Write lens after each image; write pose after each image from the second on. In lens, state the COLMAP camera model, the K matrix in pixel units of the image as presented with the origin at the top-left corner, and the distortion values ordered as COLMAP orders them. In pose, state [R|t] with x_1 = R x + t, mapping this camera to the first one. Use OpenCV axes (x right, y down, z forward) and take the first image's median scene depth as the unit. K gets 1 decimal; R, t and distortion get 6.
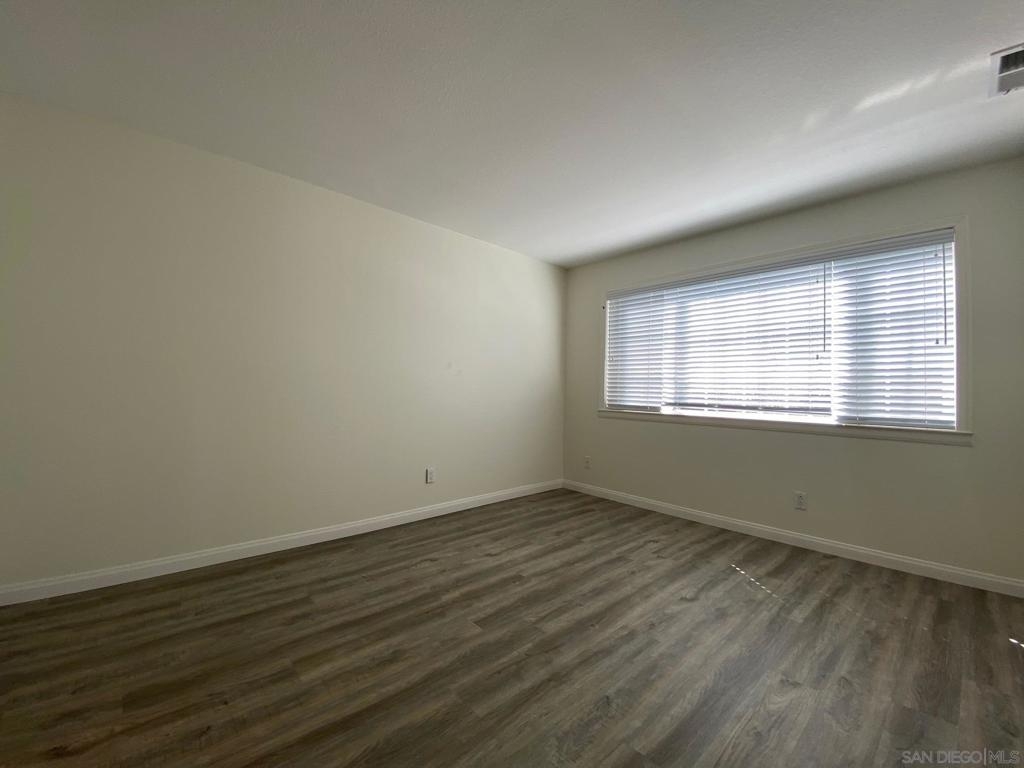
lens RADIAL K [[419.3, 0, 511.0], [0, 419.3, 391.3], [0, 0, 1]] dist [-0.018377, -0.000554]
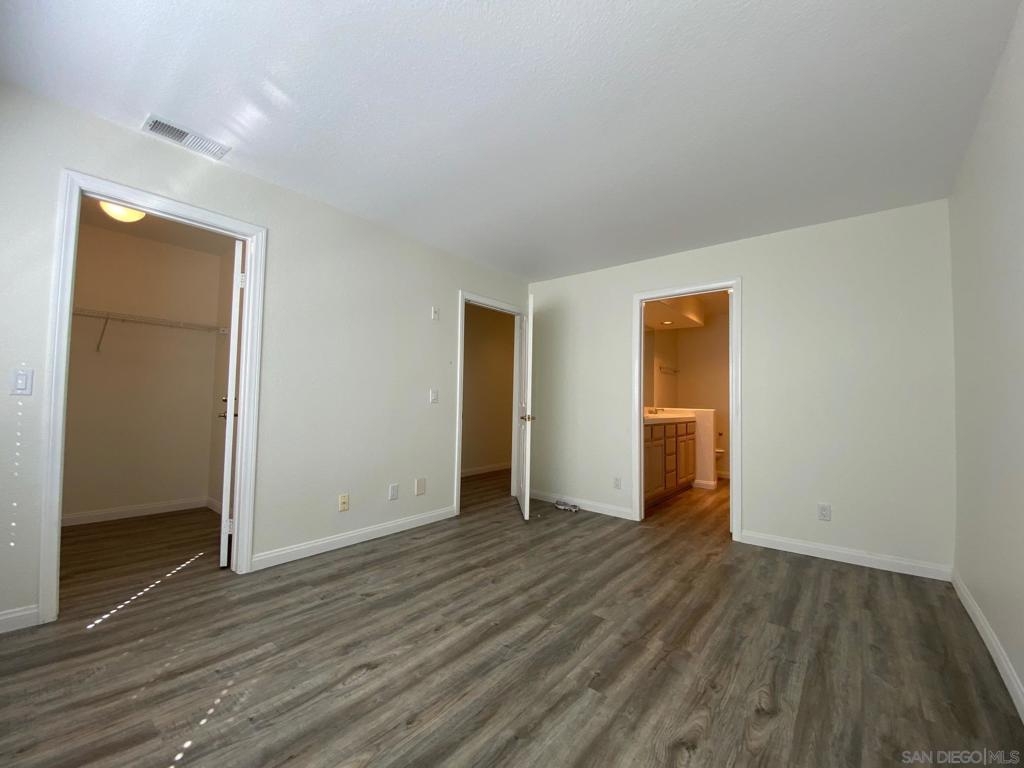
lens RADIAL K [[419.3, 0, 512.9], [0, 419.3, 381.3], [0, 0, 1]] dist [-0.018377, -0.000554]
pose [[-0.987094, -0.048268, -0.152692, 0.313311], [-0.041072, 0.997907, -0.049940, 0.000847], [0.154783, -0.043024, -0.987011, 1.883830]]
